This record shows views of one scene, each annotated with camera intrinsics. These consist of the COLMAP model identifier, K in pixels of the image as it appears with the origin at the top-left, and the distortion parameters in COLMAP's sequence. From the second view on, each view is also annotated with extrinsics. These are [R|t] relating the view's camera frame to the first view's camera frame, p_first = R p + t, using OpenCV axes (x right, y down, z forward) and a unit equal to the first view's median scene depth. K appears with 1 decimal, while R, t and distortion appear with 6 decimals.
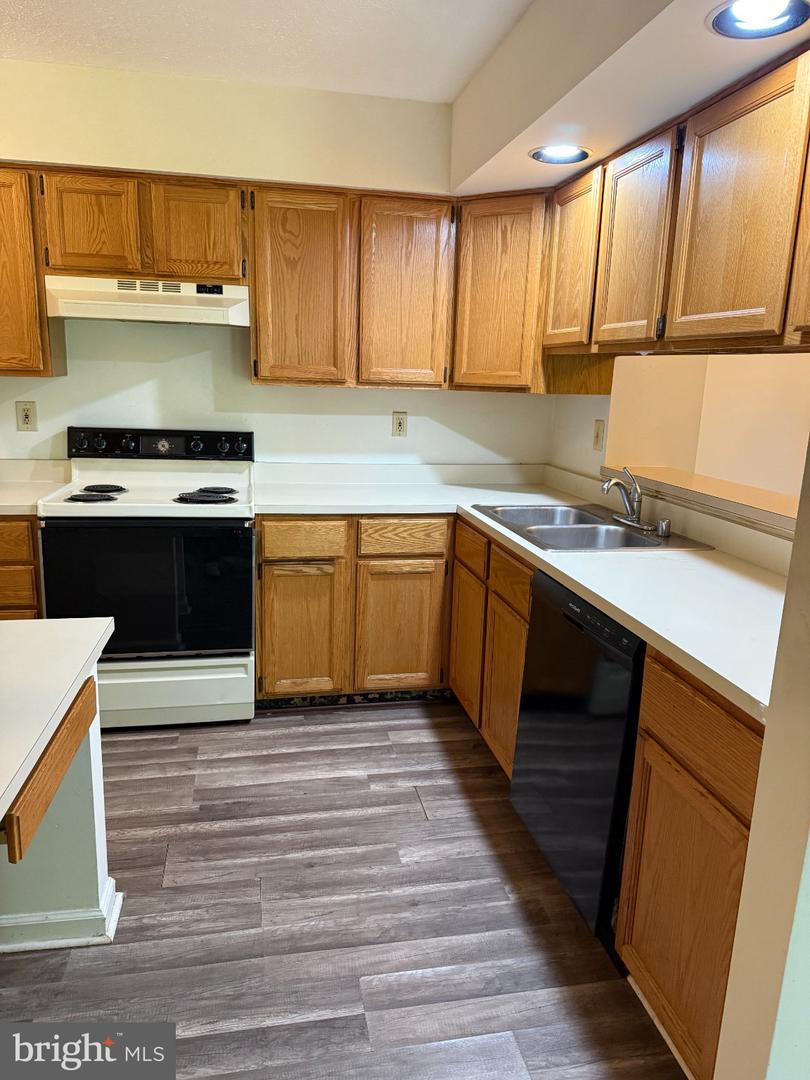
lens RADIAL K [[732.0, 0, 405.0], [0, 732.0, 540.0], [0, 0, 1]] dist [0.127506, -0.267964]
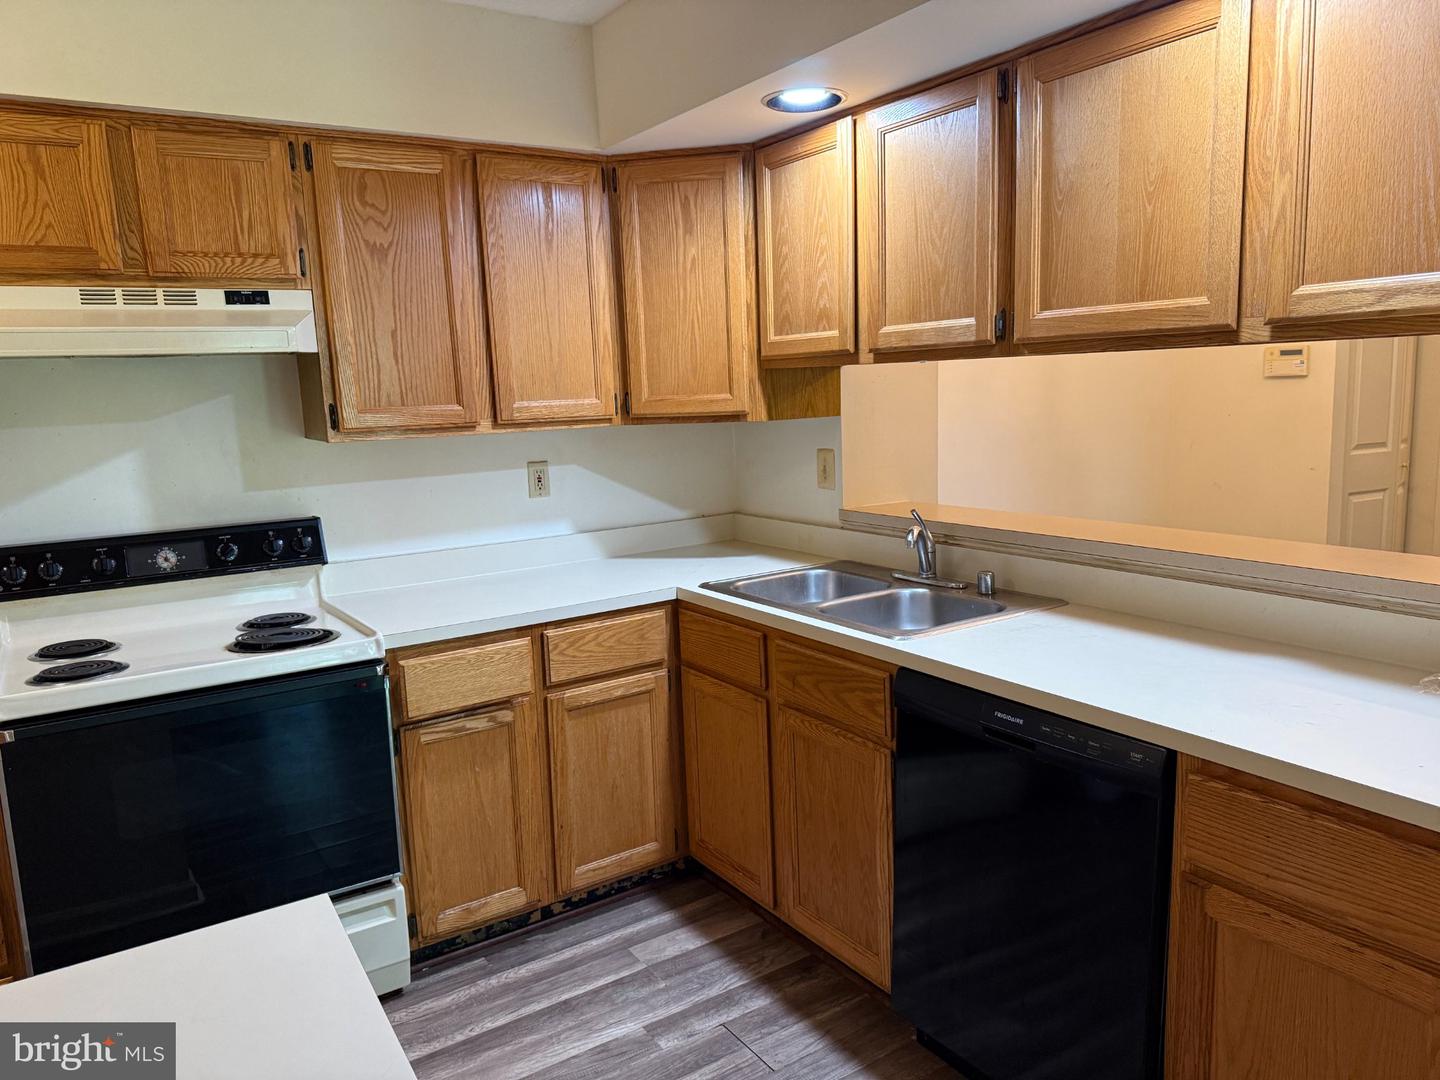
lens RADIAL K [[996.6, 0, 720.0], [0, 996.6, 540.0], [0, 0, 1]] dist [0.081875, -0.121078]
pose [[0.927627, -0.124827, 0.352031, -0.219029], [0.148092, 0.988171, -0.039837, -0.049696], [-0.342894, 0.089087, 0.935140, 0.107215]]
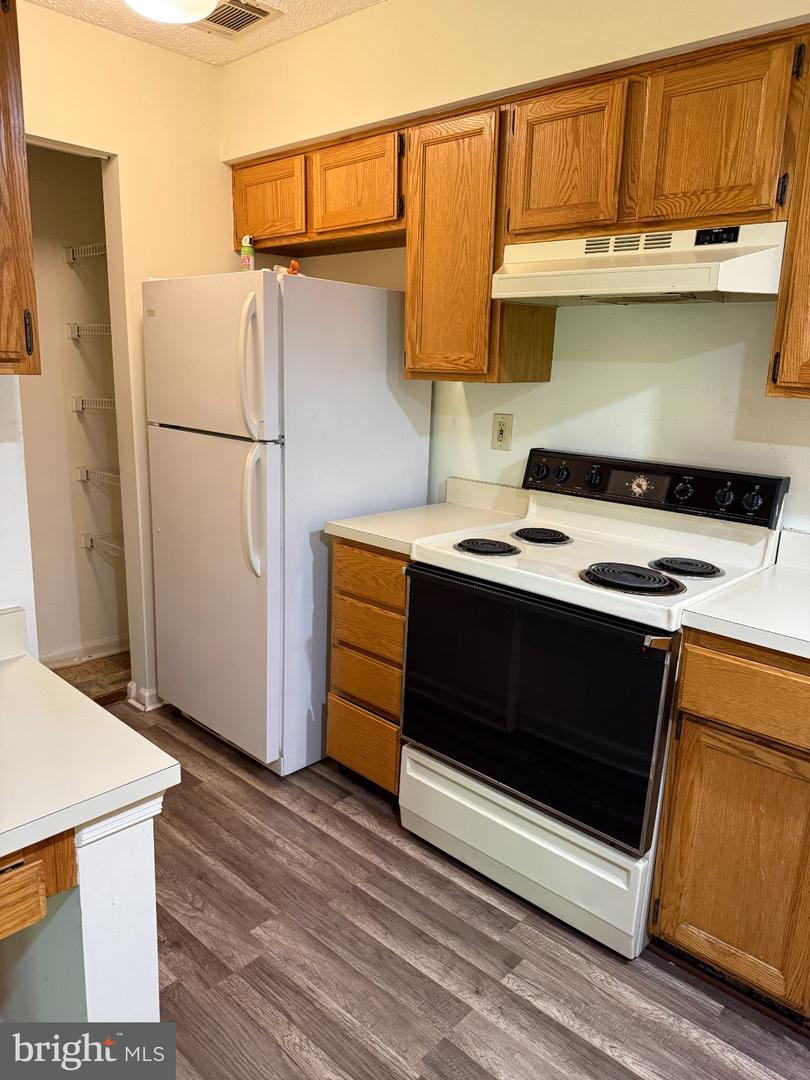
lens RADIAL K [[760.7, 0, 405.0], [0, 760.7, 540.0], [0, 0, 1]] dist [-0.008308, 0.000120]
pose [[0.590652, 0.171701, -0.788447, 0.107975], [-0.193323, 0.978754, 0.068320, -0.093542], [0.783426, 0.112071, 0.611296, 0.461715]]
